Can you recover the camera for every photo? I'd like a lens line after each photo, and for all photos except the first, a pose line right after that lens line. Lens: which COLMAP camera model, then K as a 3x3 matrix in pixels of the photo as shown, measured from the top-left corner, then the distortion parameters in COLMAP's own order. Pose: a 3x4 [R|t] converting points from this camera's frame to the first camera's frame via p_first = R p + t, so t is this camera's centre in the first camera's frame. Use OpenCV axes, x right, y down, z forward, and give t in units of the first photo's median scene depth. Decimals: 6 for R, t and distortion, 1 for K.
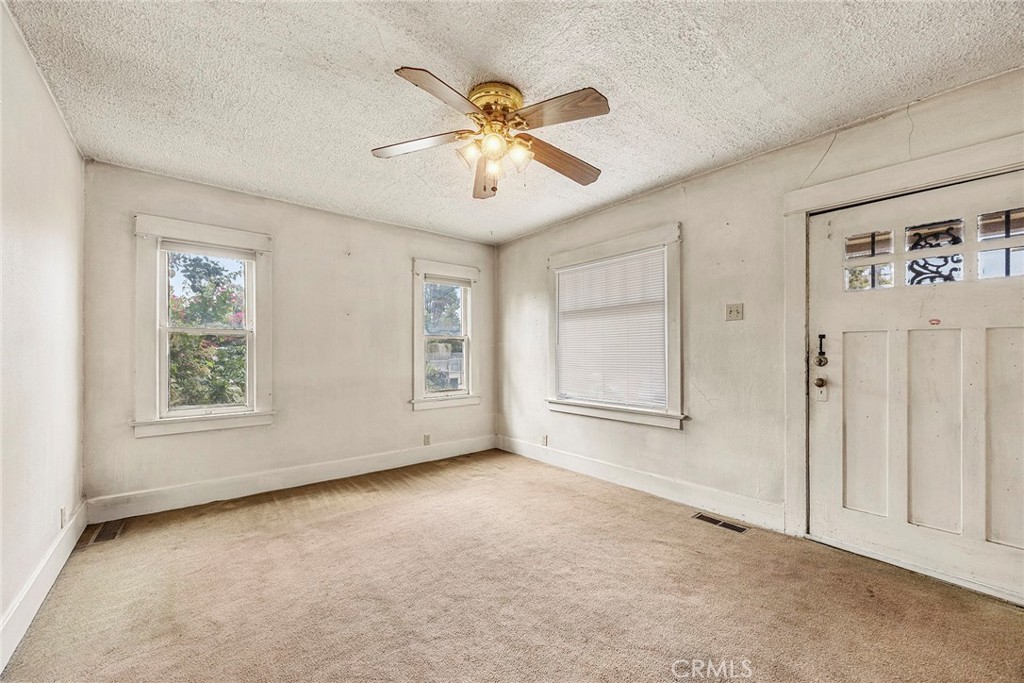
lens RADIAL K [[395.2, 0, 519.4], [0, 395.2, 345.4], [0, 0, 1]] dist [-0.001364, -0.000461]
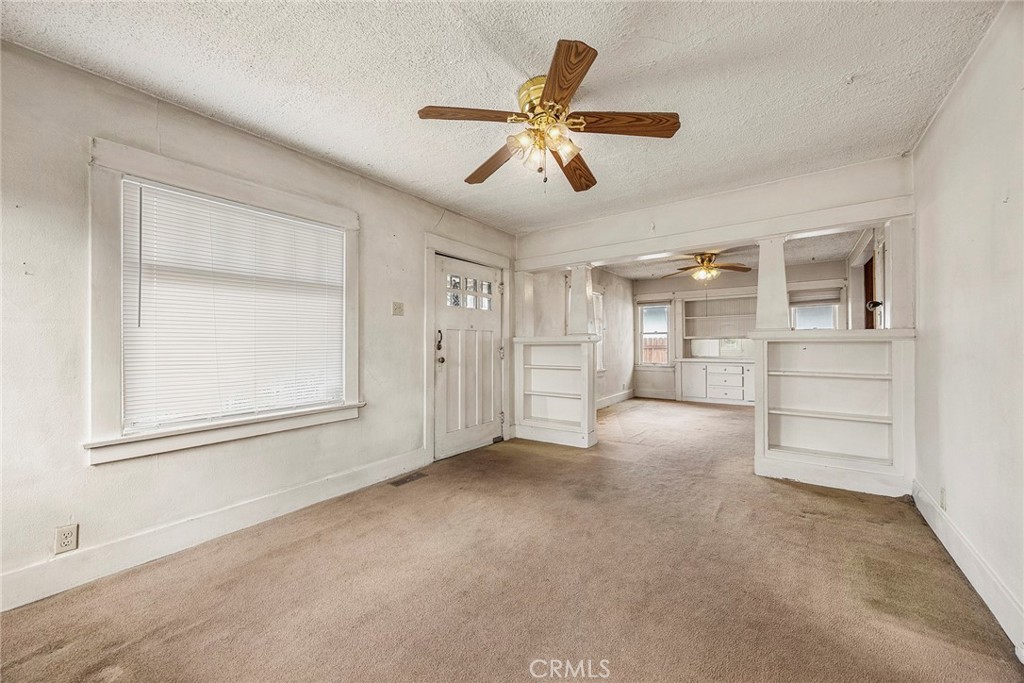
lens RADIAL K [[395.2, 0, 502.5], [0, 395.2, 335.9], [0, 0, 1]] dist [-0.001364, -0.000461]
pose [[-0.231847, 0.020424, 0.972538, -0.663133], [-0.010451, 0.999670, -0.023486, 0.024085], [-0.972696, -0.015609, -0.231557, 0.869851]]
